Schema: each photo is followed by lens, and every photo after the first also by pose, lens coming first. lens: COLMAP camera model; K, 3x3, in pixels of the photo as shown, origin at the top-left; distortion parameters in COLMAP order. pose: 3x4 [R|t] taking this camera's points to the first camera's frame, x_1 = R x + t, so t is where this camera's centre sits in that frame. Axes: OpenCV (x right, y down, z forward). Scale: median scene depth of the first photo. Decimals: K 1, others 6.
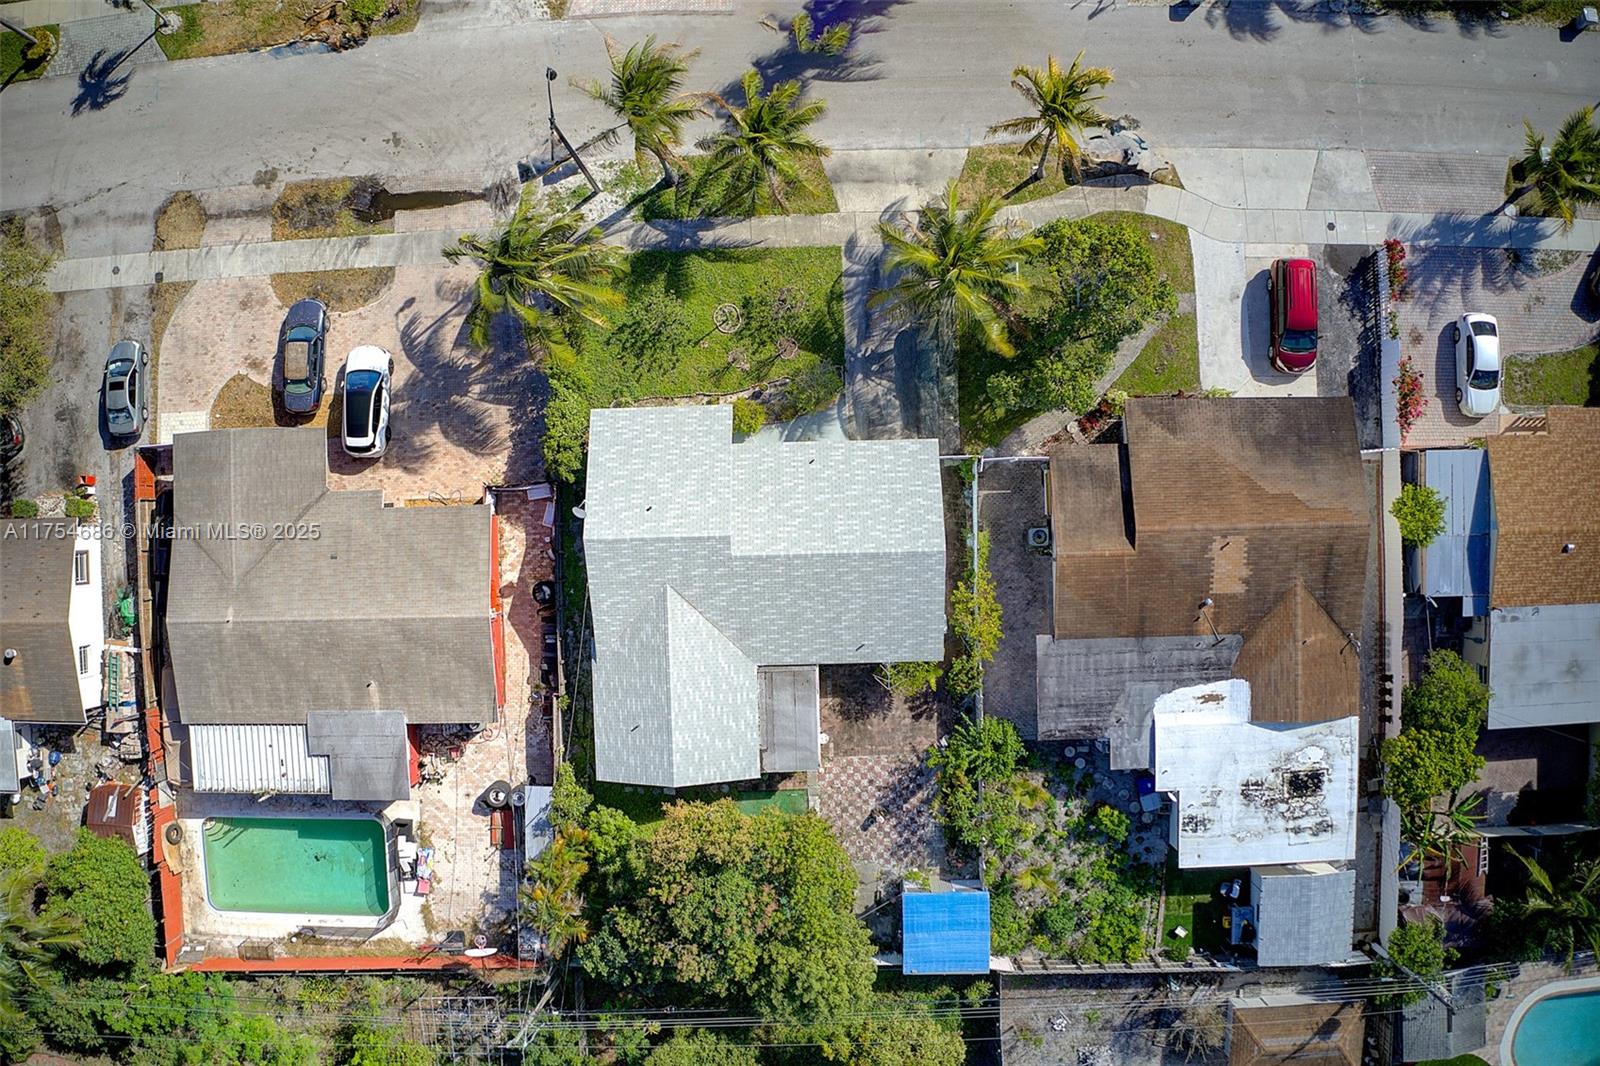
lens RADIAL K [[1255.1, 0, 791.9], [0, 1255.1, 535.2], [0, 0, 1]] dist [-0.187803, 0.024636]
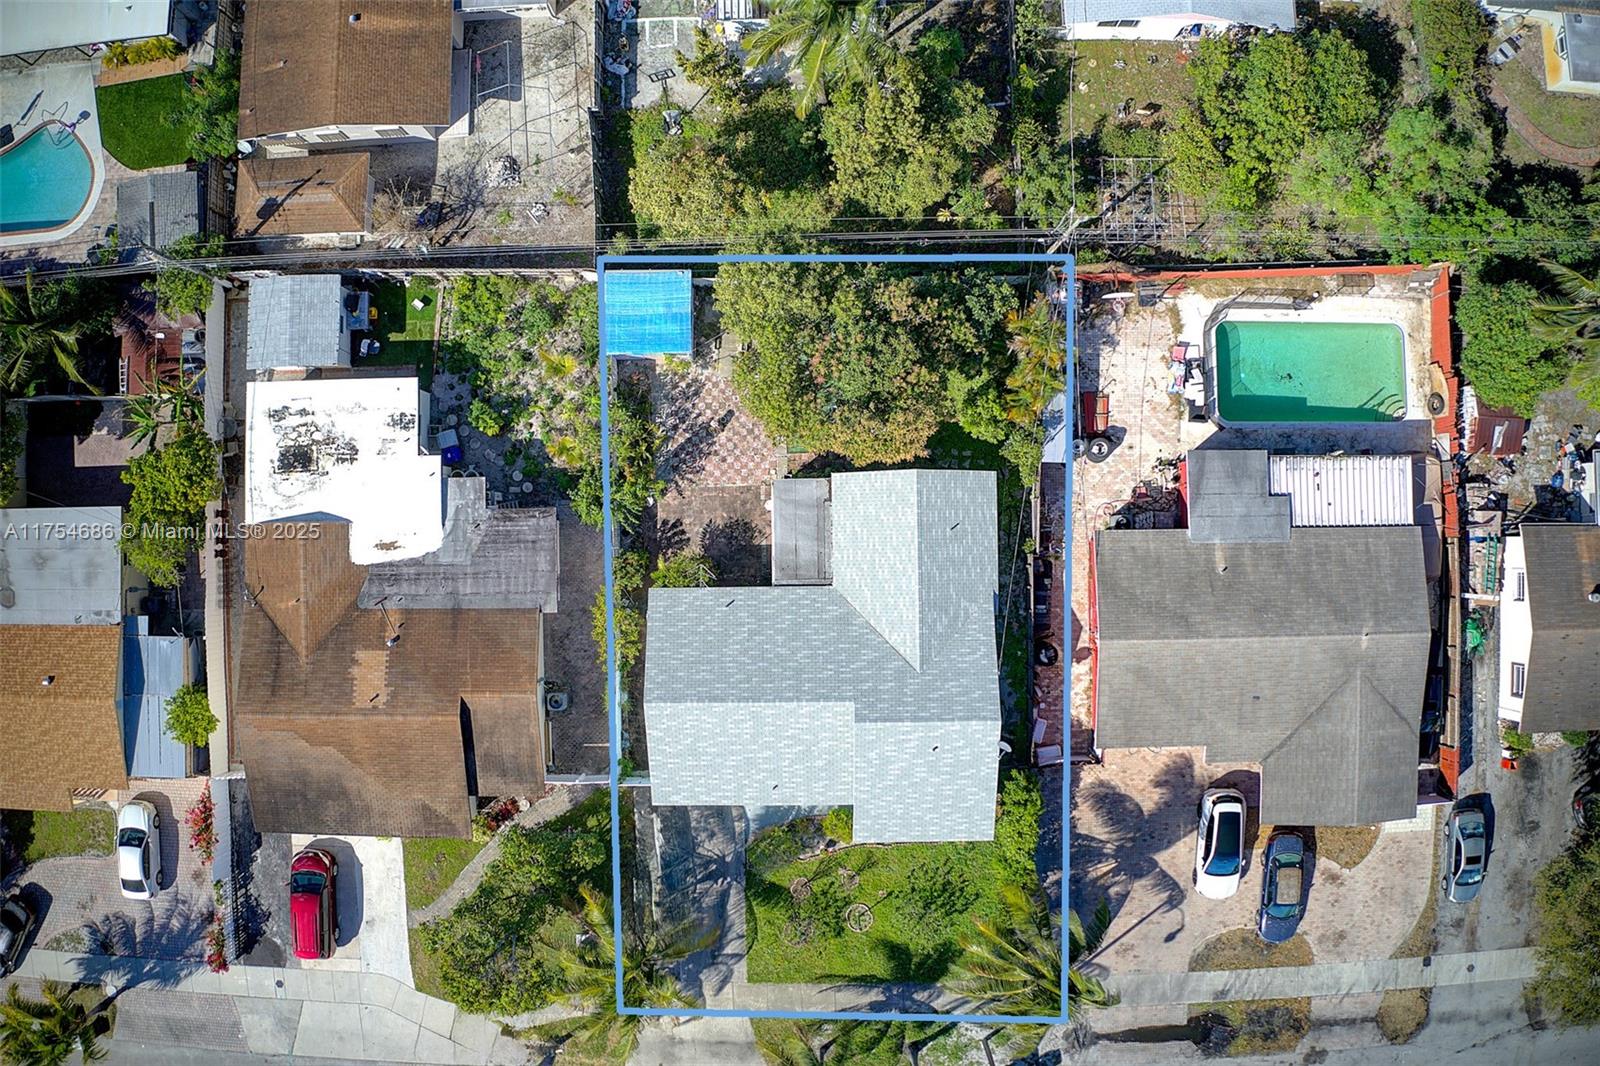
lens RADIAL K [[1255.1, 0, 798.2], [0, 1255.1, 546.1], [0, 0, 1]] dist [-0.187803, 0.024636]
pose [[-0.998782, -0.014114, 0.047272, -0.046164], [0.013592, -0.999843, -0.011334, 0.144036], [0.047425, -0.010677, 0.998818, -0.007549]]
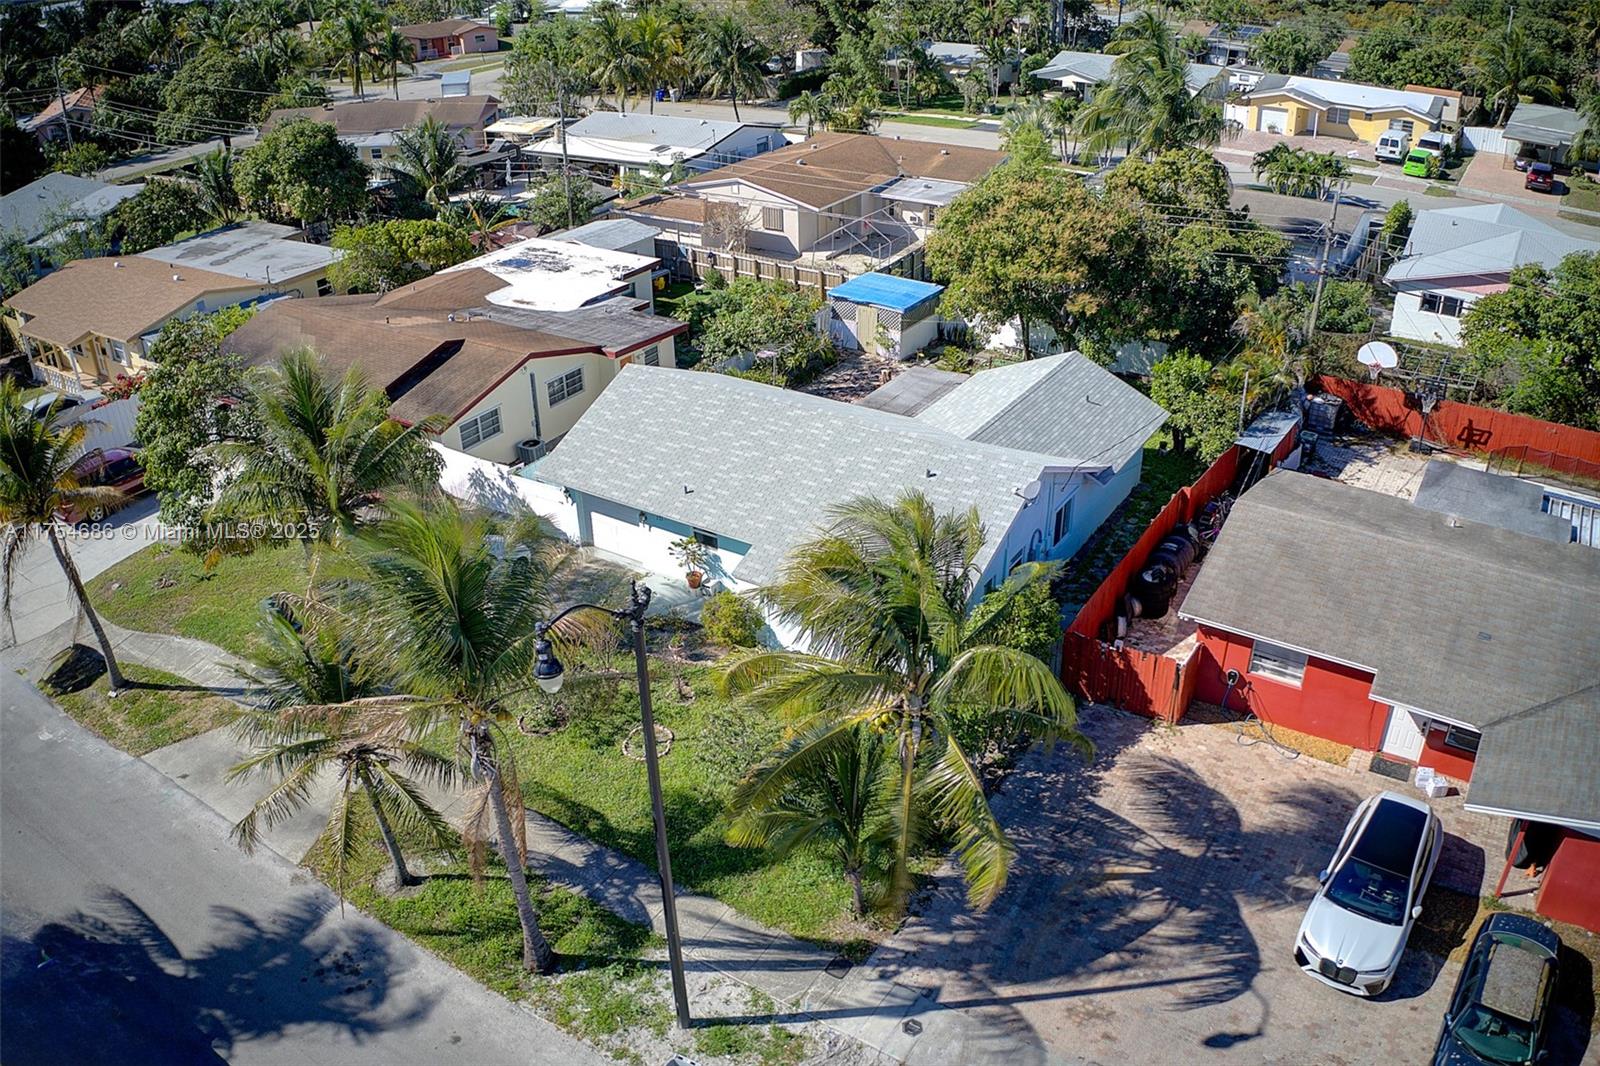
lens RADIAL K [[1255.1, 0, 802.3], [0, 1255.1, 543.3], [0, 0, 1]] dist [-0.187803, 0.024636]
pose [[-0.823032, -0.239459, 0.515050, -0.373053], [0.565786, -0.425518, 0.706273, -0.493632], [0.050039, 0.872694, 0.485698, 0.676352]]
